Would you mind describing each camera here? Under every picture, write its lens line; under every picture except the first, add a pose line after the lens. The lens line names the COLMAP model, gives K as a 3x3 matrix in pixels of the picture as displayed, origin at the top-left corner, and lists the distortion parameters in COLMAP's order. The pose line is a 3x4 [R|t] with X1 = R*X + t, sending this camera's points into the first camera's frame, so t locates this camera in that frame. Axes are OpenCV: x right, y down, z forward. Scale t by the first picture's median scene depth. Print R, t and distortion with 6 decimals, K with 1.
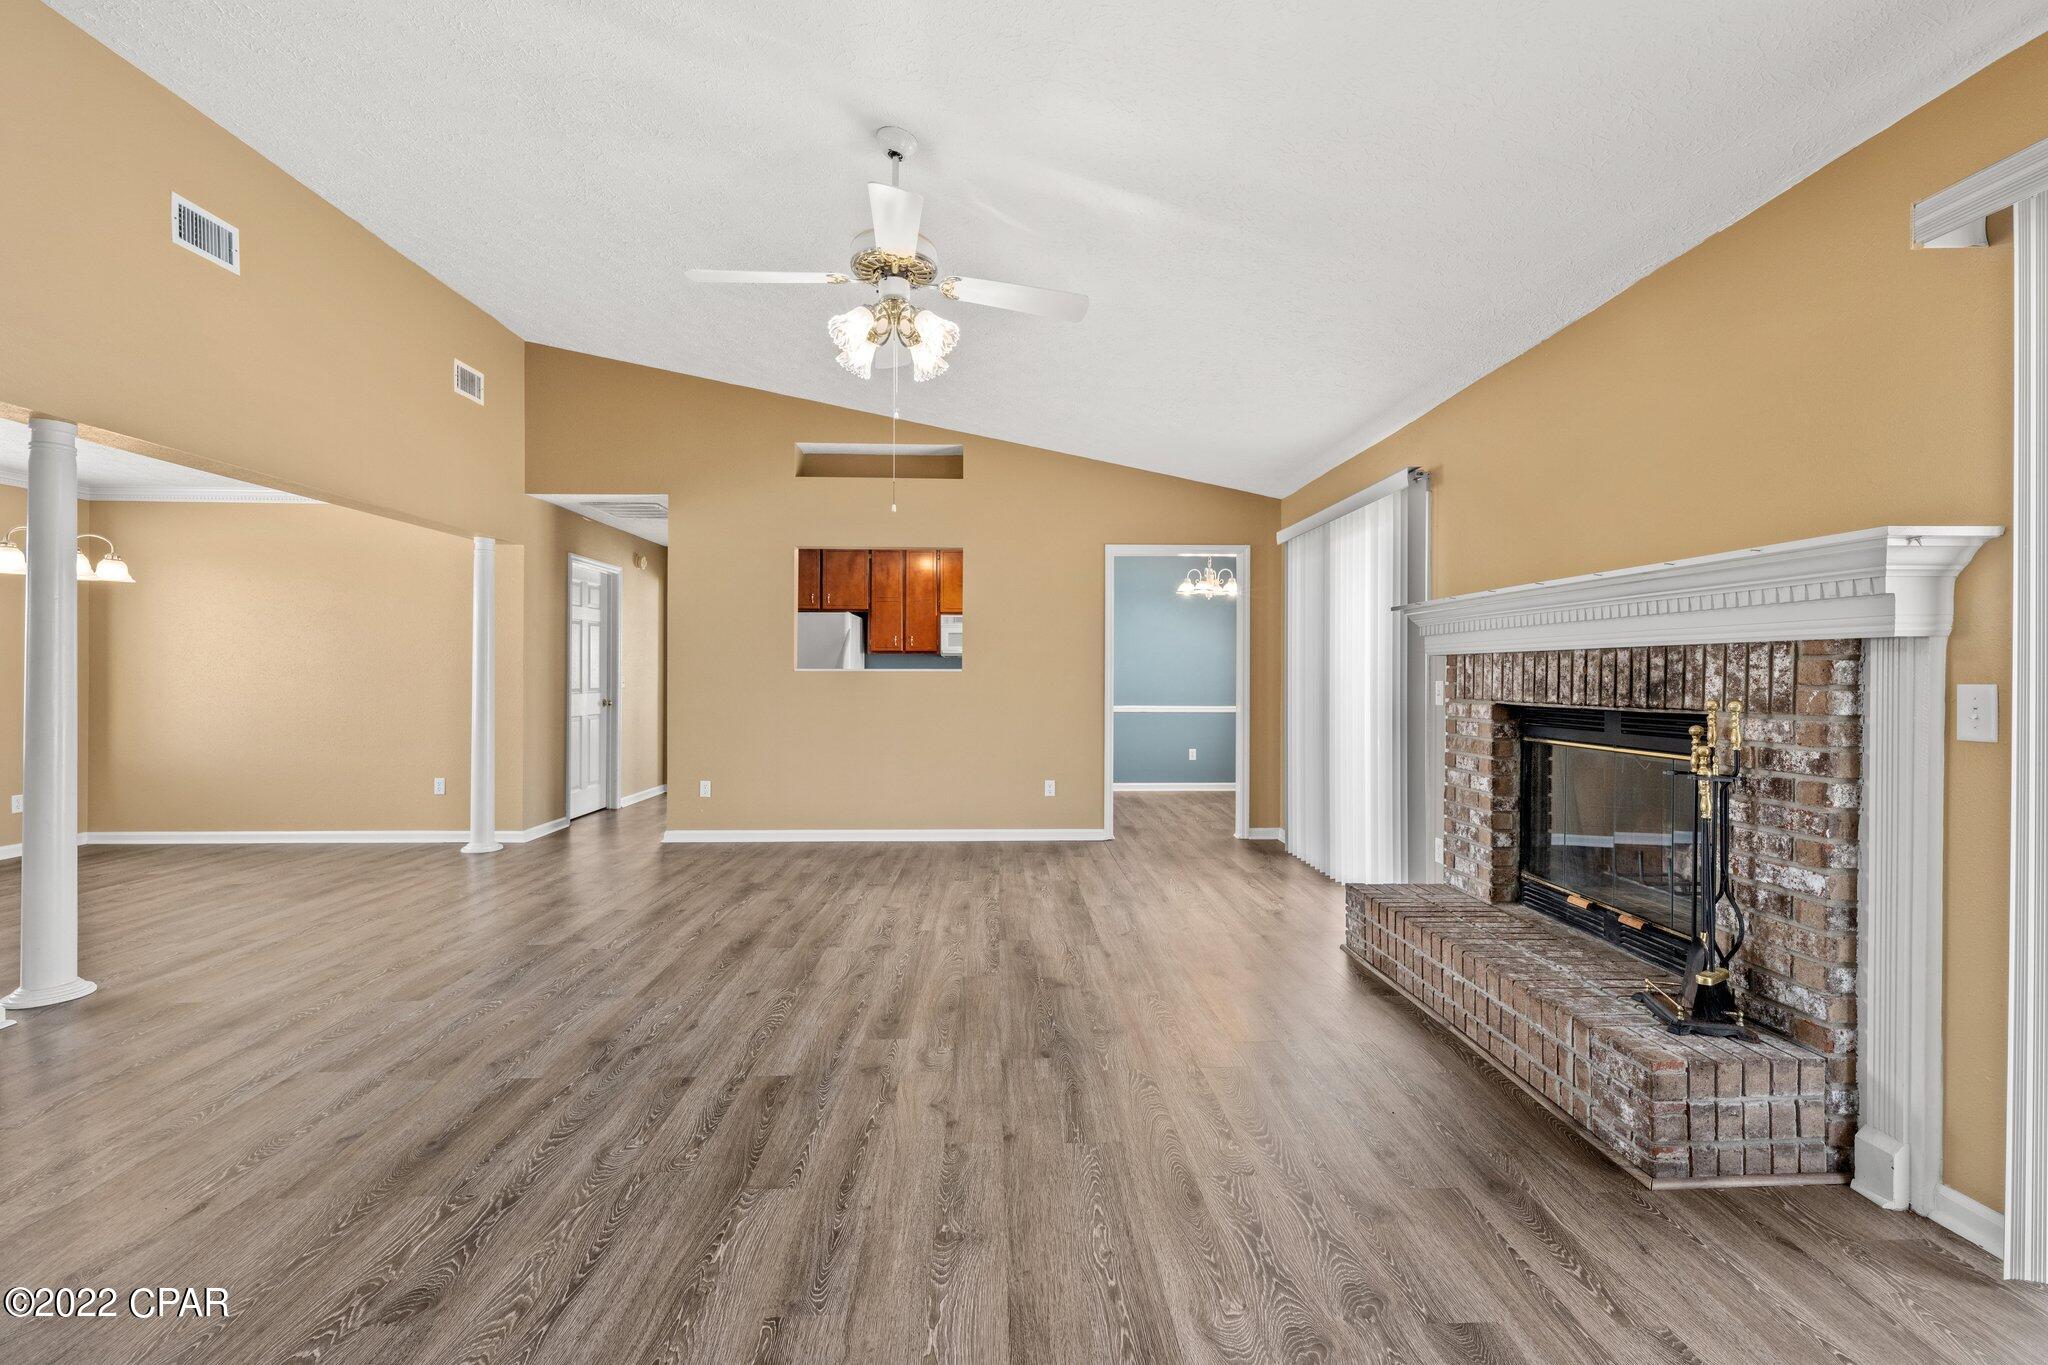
lens RADIAL K [[874.3, 0, 1027.9], [0, 874.3, 675.8], [0, 0, 1]] dist [-0.000580, -0.000223]
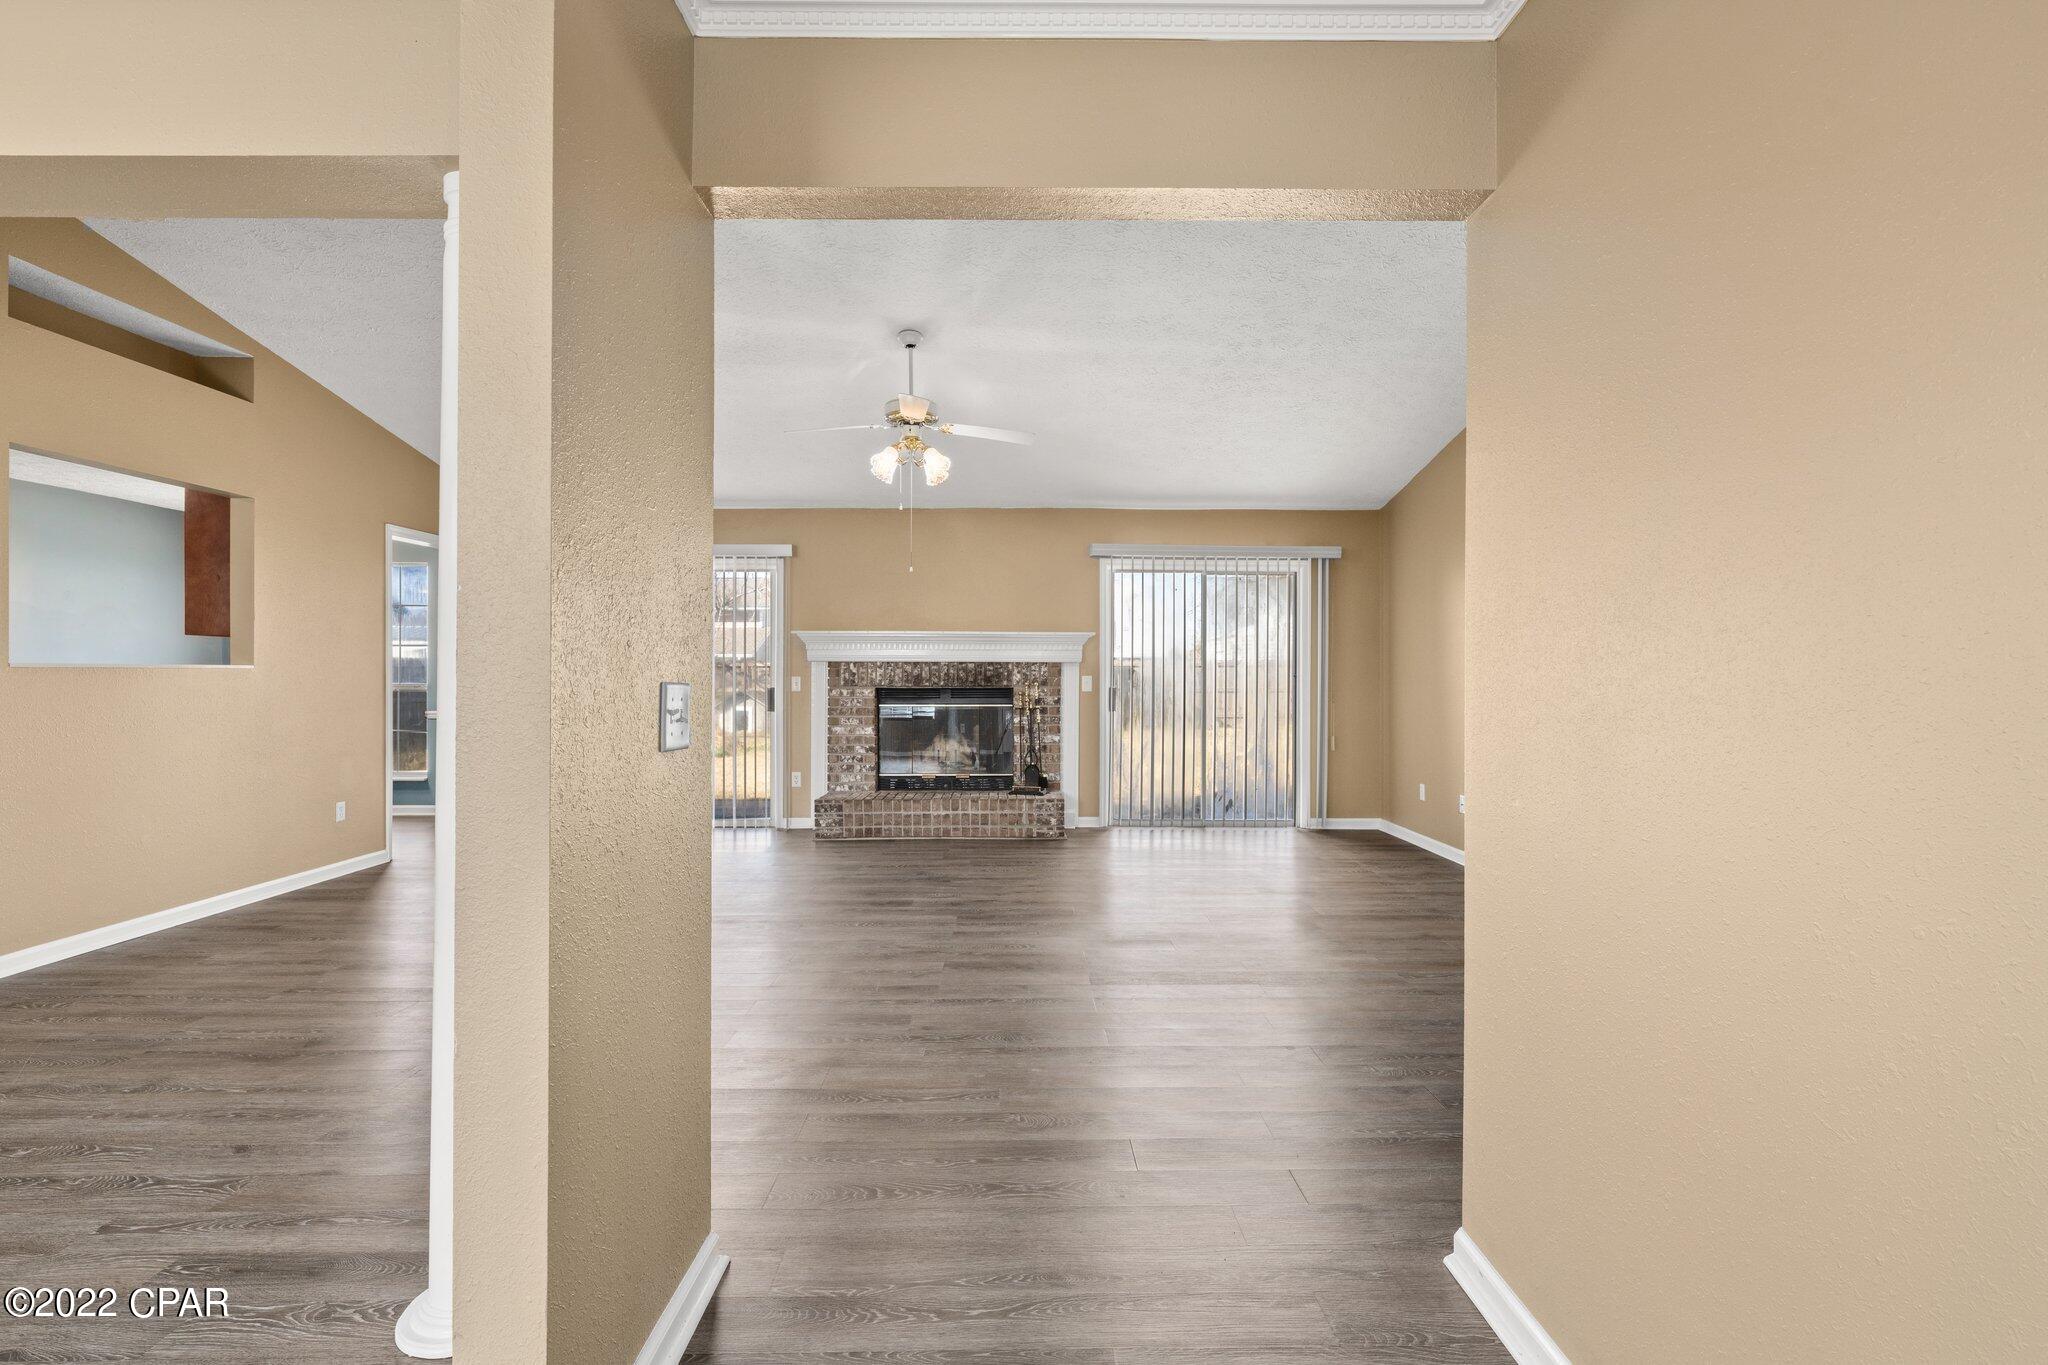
lens RADIAL K [[945.5, 0, 1021.3], [0, 945.5, 677.8], [0, 0, 1]] dist [-0.001153, -0.000187]
pose [[0.032035, -0.006939, 0.999463, -1.932903], [-0.000308, 0.999976, 0.006952, -0.006382], [-0.999487, -0.000531, 0.032032, 0.771361]]
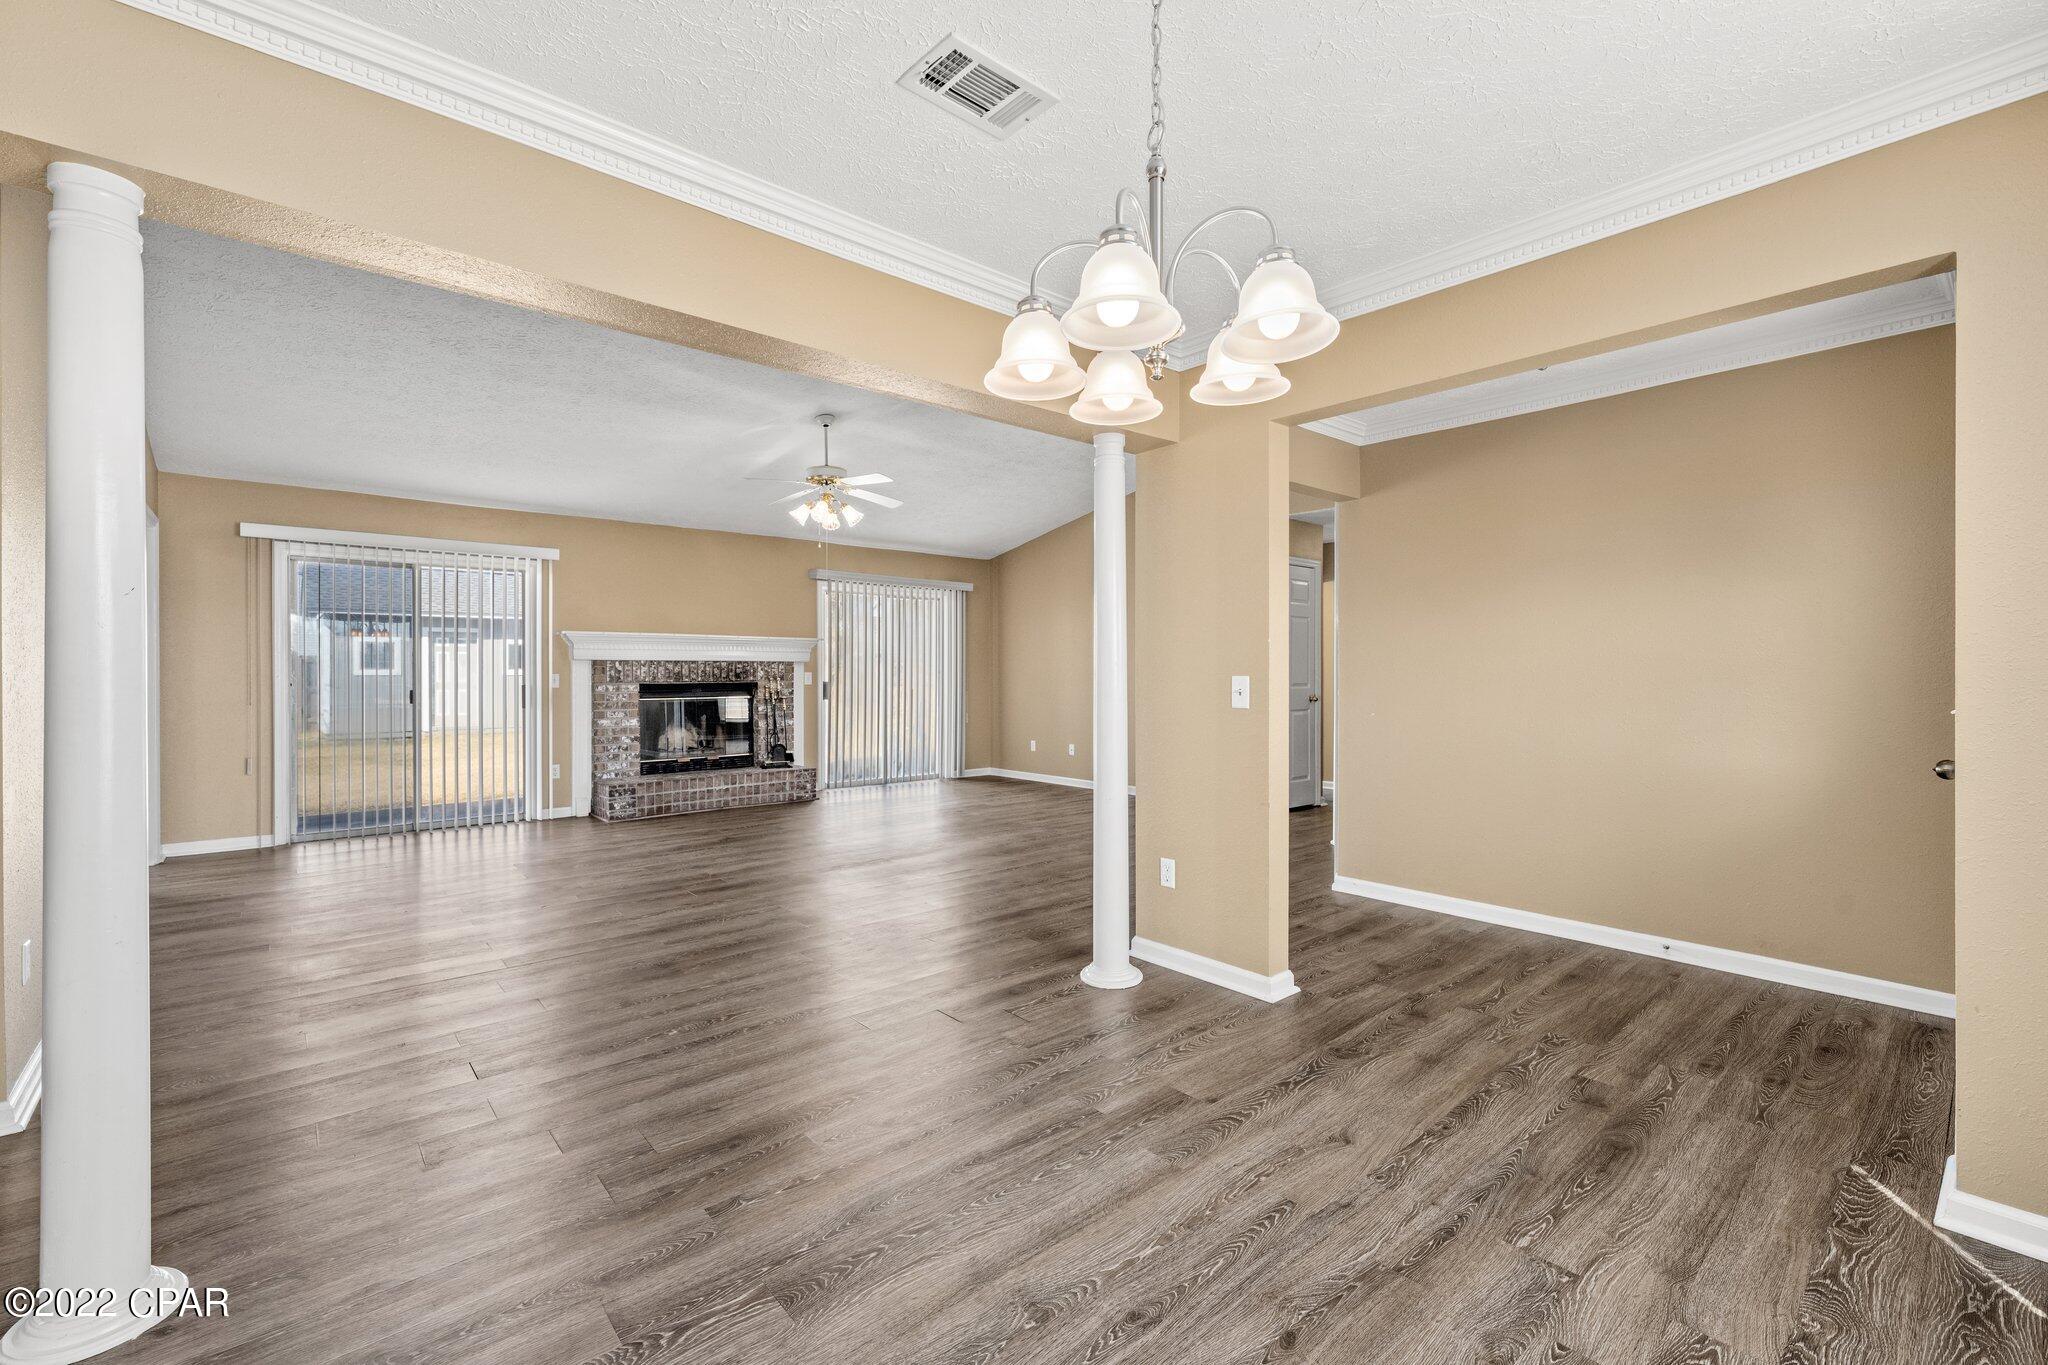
lens RADIAL K [[874.3, 0, 1027.9], [0, 874.3, 675.8], [0, 0, 1]] dist [-0.000580, -0.000223]
pose [[-0.629591, -0.005813, 0.776905, -2.189181], [0.000214, 0.999971, 0.007655, -0.005470], [-0.776926, 0.004985, -0.629572, 2.028291]]
